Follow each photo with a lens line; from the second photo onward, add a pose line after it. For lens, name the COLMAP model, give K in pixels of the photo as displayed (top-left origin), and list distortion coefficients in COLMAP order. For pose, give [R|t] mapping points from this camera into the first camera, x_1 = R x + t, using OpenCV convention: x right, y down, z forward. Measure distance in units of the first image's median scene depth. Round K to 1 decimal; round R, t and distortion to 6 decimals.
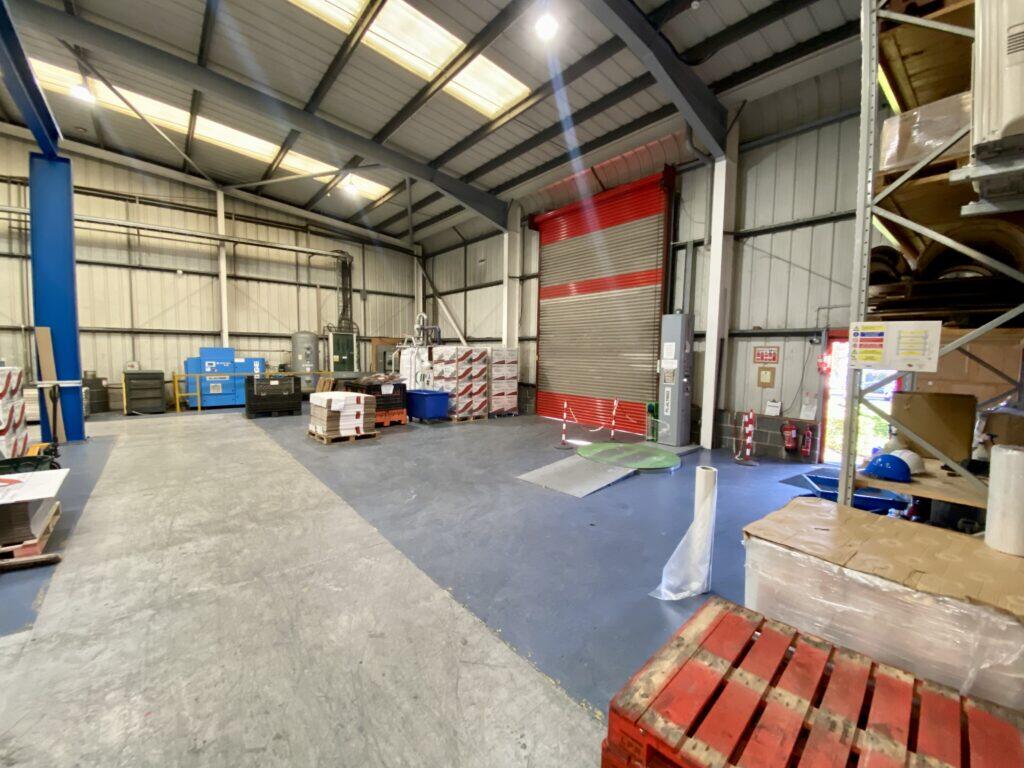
lens RADIAL K [[422.1, 0, 510.5], [0, 422.1, 381.2], [0, 0, 1]] dist [0.000669, 0.000015]
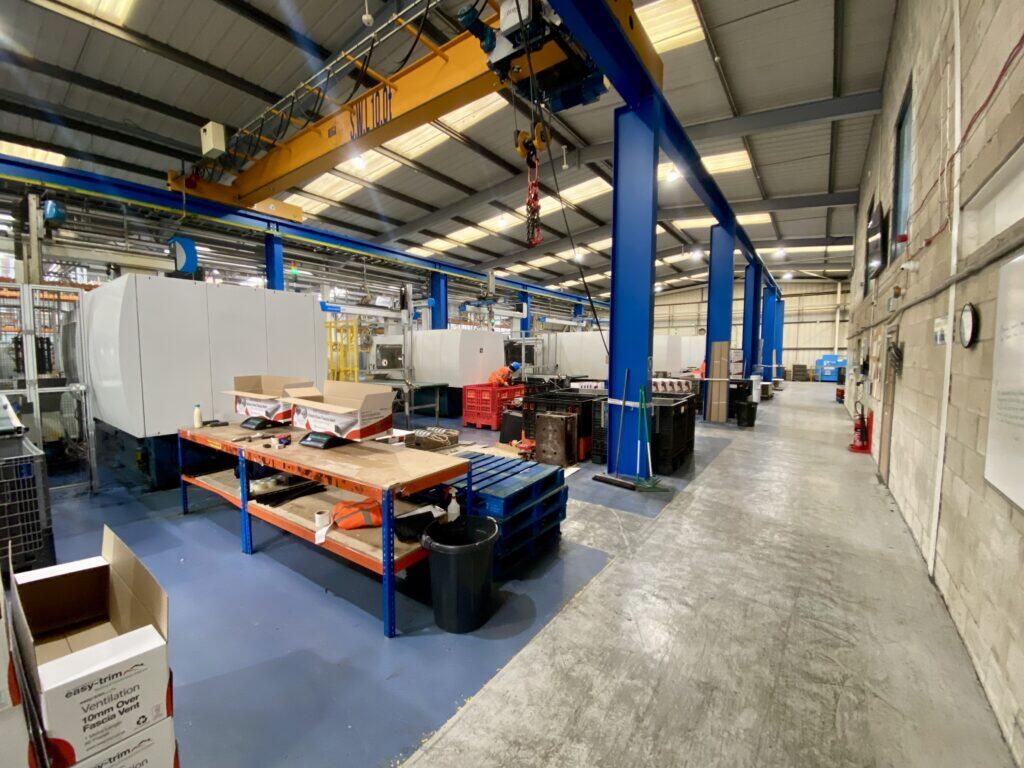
lens RADIAL K [[422.1, 0, 511.6], [0, 422.1, 380.7], [0, 0, 1]] dist [0.000669, 0.000015]
pose [[0.232874, 0.044366, -0.971494, 1.075685], [-0.067108, 0.997311, 0.029459, 0.103246], [0.970189, 0.058335, 0.235225, -1.138456]]
